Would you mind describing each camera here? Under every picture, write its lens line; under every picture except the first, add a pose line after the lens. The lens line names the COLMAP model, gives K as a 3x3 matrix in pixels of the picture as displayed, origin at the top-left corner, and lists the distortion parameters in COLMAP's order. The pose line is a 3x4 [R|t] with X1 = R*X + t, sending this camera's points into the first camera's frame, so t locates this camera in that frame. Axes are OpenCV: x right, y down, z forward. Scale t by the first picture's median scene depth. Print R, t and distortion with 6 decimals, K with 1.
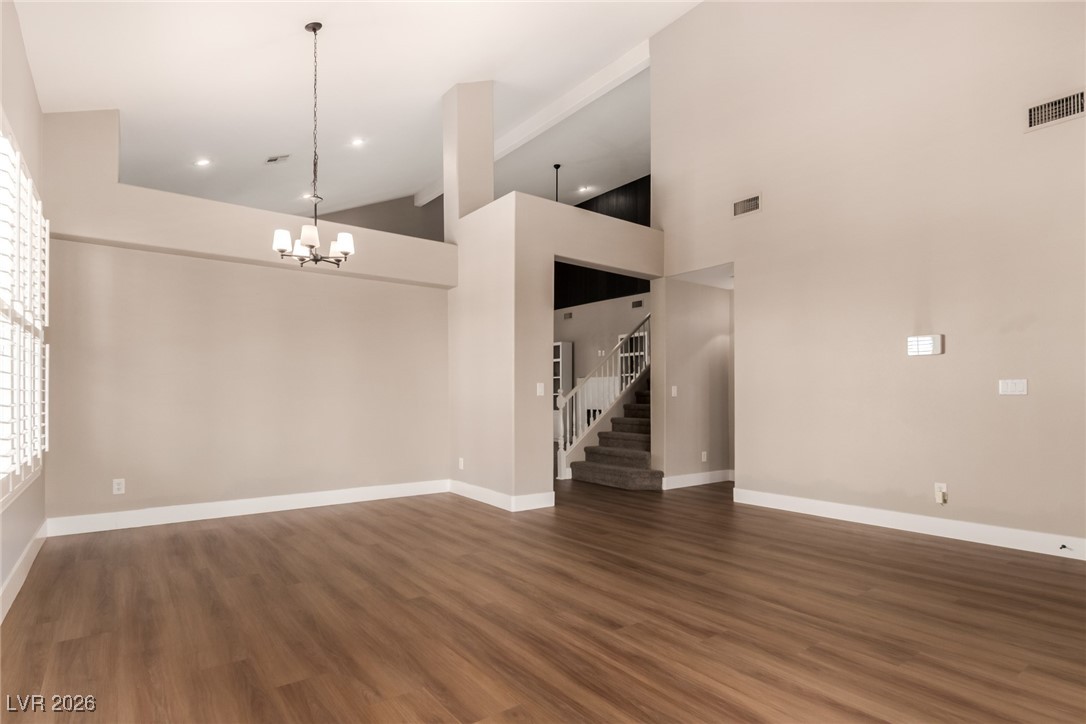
lens RADIAL K [[571.0, 0, 540.2], [0, 571.0, 396.4], [0, 0, 1]] dist [-0.001243, 0.001070]
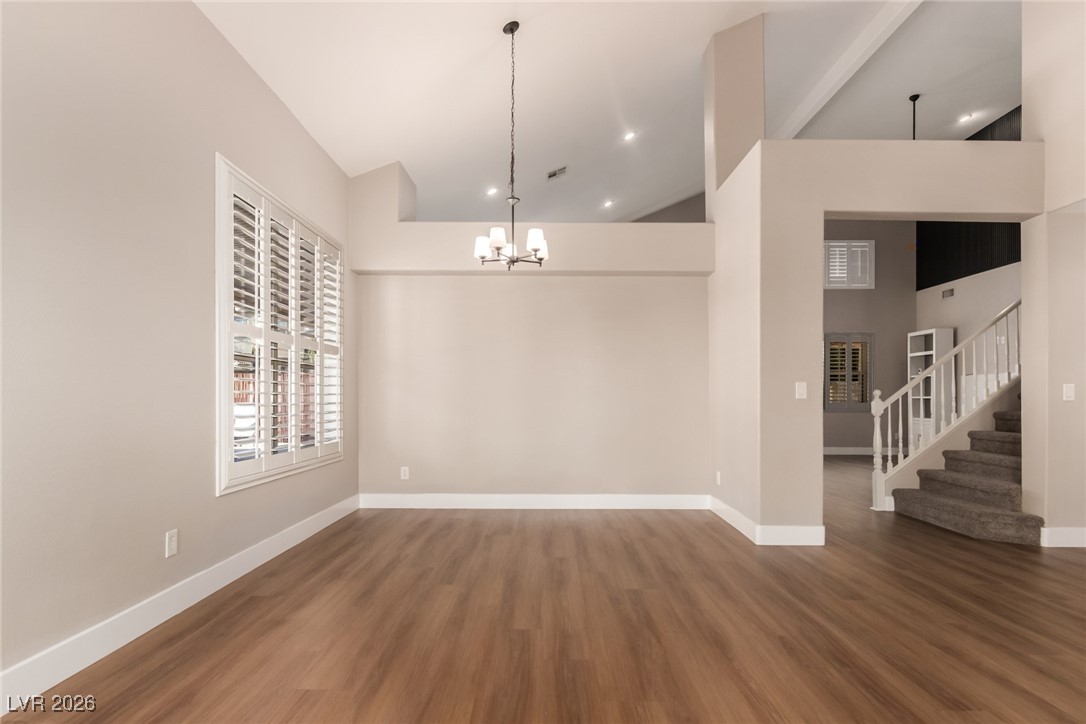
lens RADIAL K [[571.0, 0, 540.2], [0, 571.0, 396.4], [0, 0, 1]] dist [-0.001243, 0.001070]
pose [[0.793138, -0.001059, -0.609042, 0.168629], [-0.002708, 0.999982, -0.005266, 0.000816], [0.609036, 0.005825, 0.793121, 0.162175]]
